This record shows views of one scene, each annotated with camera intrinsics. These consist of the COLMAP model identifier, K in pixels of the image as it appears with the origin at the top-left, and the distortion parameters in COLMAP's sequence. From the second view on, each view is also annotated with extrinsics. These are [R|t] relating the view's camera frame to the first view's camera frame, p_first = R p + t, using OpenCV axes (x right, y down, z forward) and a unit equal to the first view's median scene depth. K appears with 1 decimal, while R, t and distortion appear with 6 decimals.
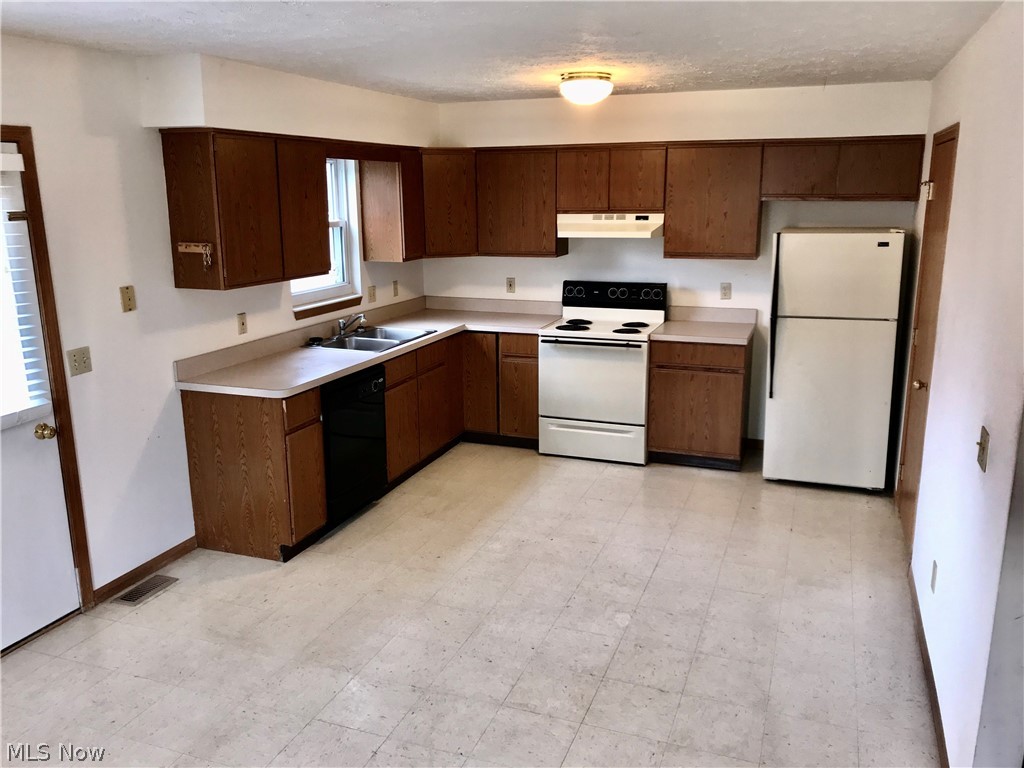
lens RADIAL K [[845.6, 0, 516.6], [0, 845.6, 385.6], [0, 0, 1]] dist [0.037892, -0.024101]
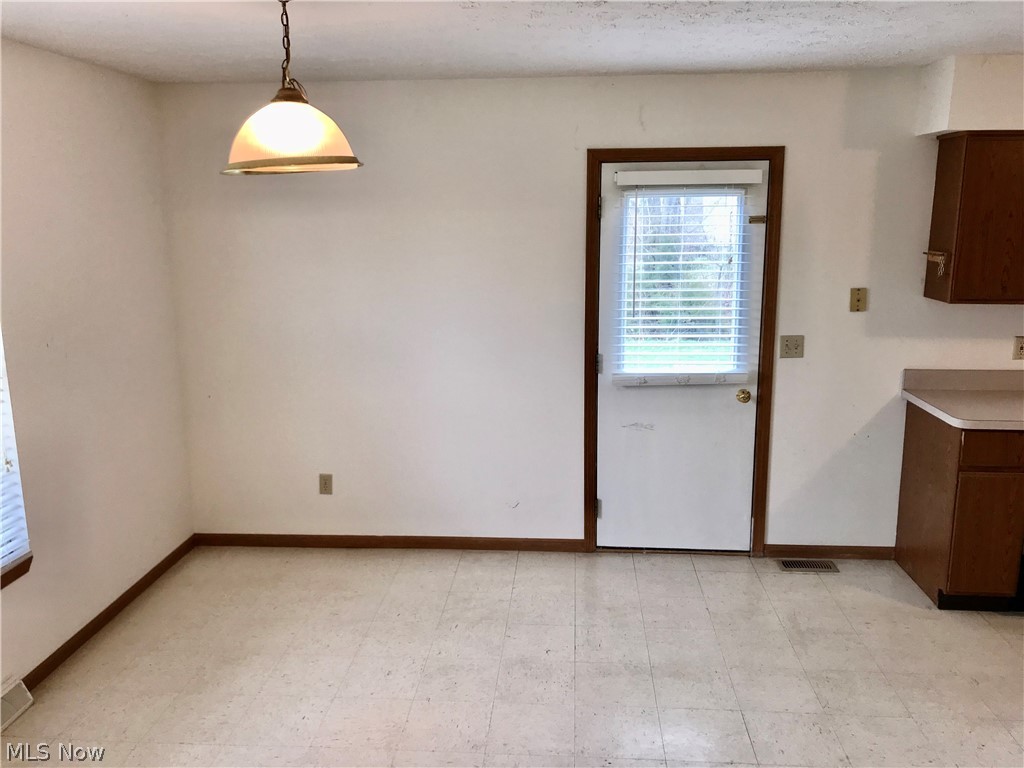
lens RADIAL K [[845.6, 0, 515.3], [0, 845.6, 382.8], [0, 0, 1]] dist [0.037892, -0.024101]
pose [[0.288410, 0.199523, -0.936488, 0.432274], [-0.219264, 0.965822, 0.138246, -0.054279], [0.932064, 0.165467, 0.322300, 0.272187]]
